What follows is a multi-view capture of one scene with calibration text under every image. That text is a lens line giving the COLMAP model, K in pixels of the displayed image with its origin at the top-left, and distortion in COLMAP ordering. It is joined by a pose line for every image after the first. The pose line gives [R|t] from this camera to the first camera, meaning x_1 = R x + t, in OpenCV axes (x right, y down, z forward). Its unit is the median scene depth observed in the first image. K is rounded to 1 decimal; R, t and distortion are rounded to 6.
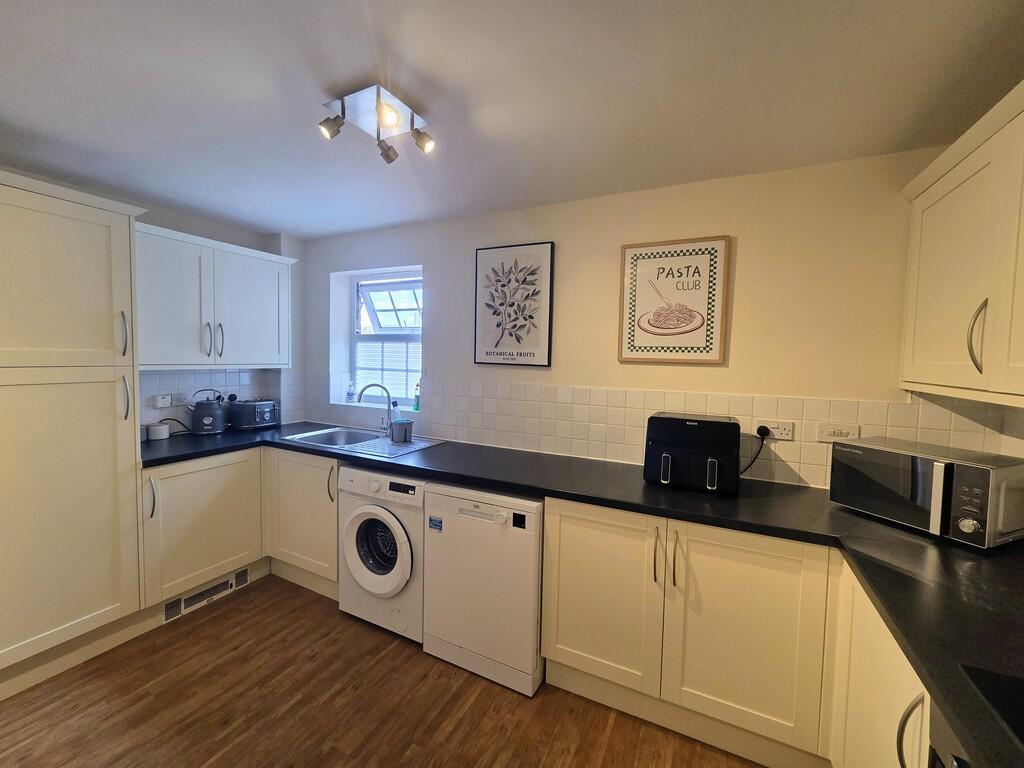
lens RADIAL K [[419.8, 0, 514.6], [0, 419.8, 377.9], [0, 0, 1]] dist [0.002888, -0.000349]
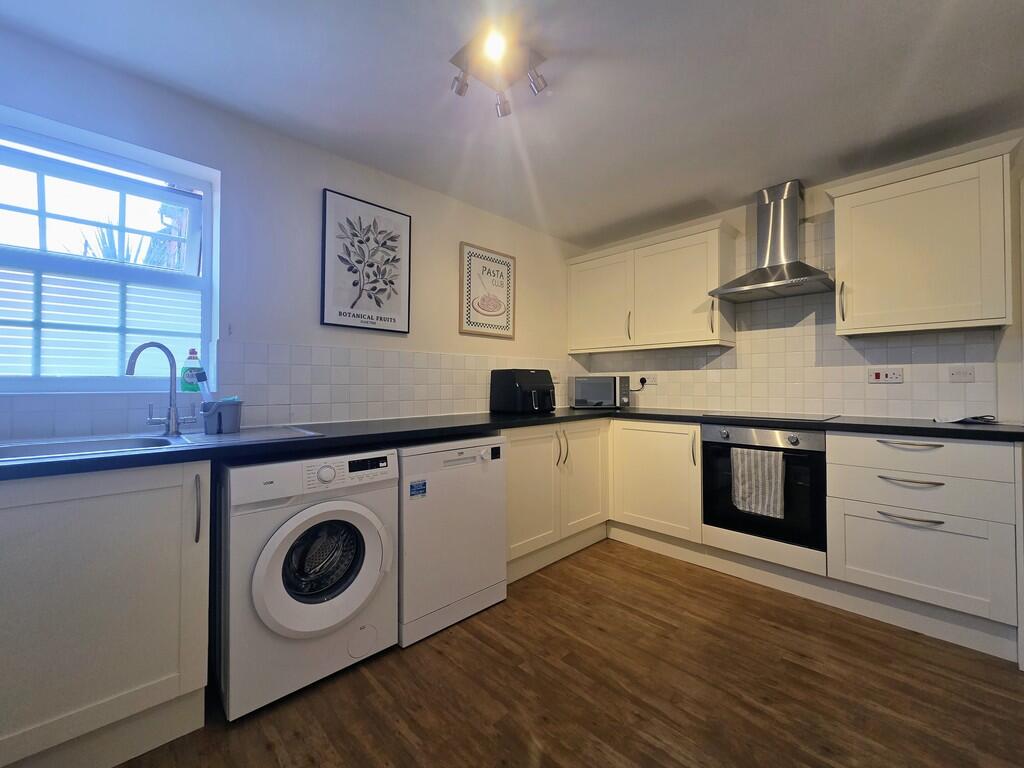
lens RADIAL K [[419.8, 0, 514.6], [0, 419.8, 377.9], [0, 0, 1]] dist [0.002888, -0.000349]
pose [[0.329739, -0.007590, 0.944042, -0.875972], [0.056479, 0.998335, -0.011700, 0.118630], [-0.942381, 0.057177, 0.329619, 0.444391]]
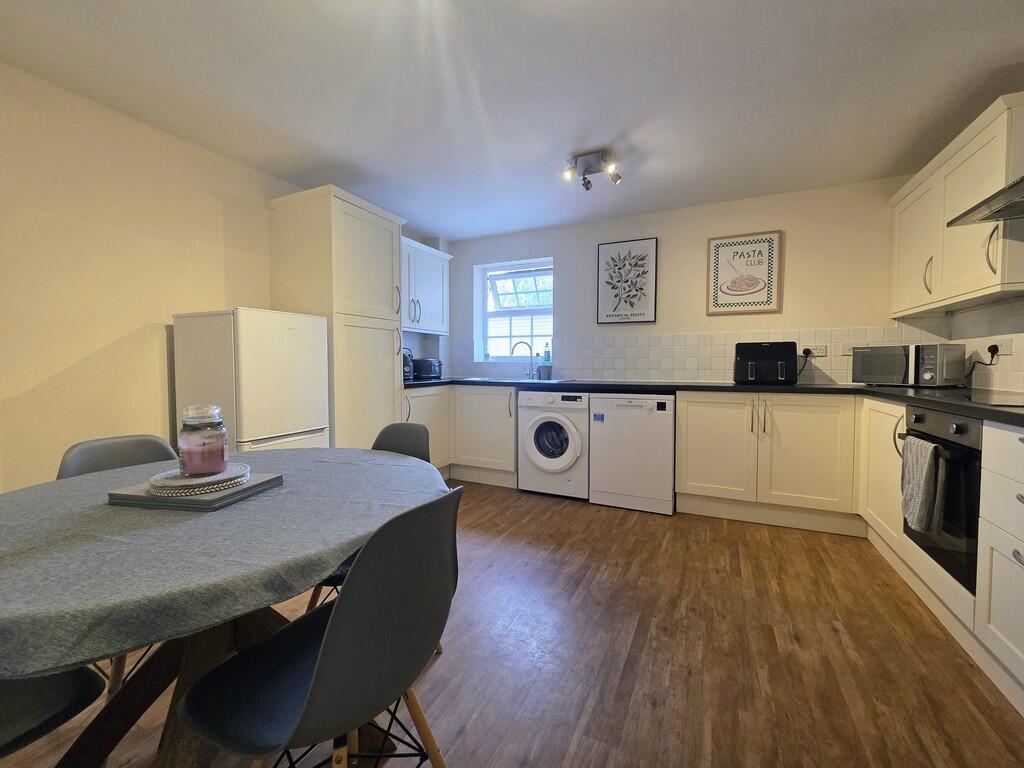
lens RADIAL K [[419.8, 0, 514.6], [0, 419.8, 377.9], [0, 0, 1]] dist [0.002888, -0.000349]
pose [[0.999737, -0.021938, 0.006718, -0.458885], [0.022046, 0.999621, -0.016495, 0.197588], [-0.006354, 0.016638, 0.999841, -0.506705]]
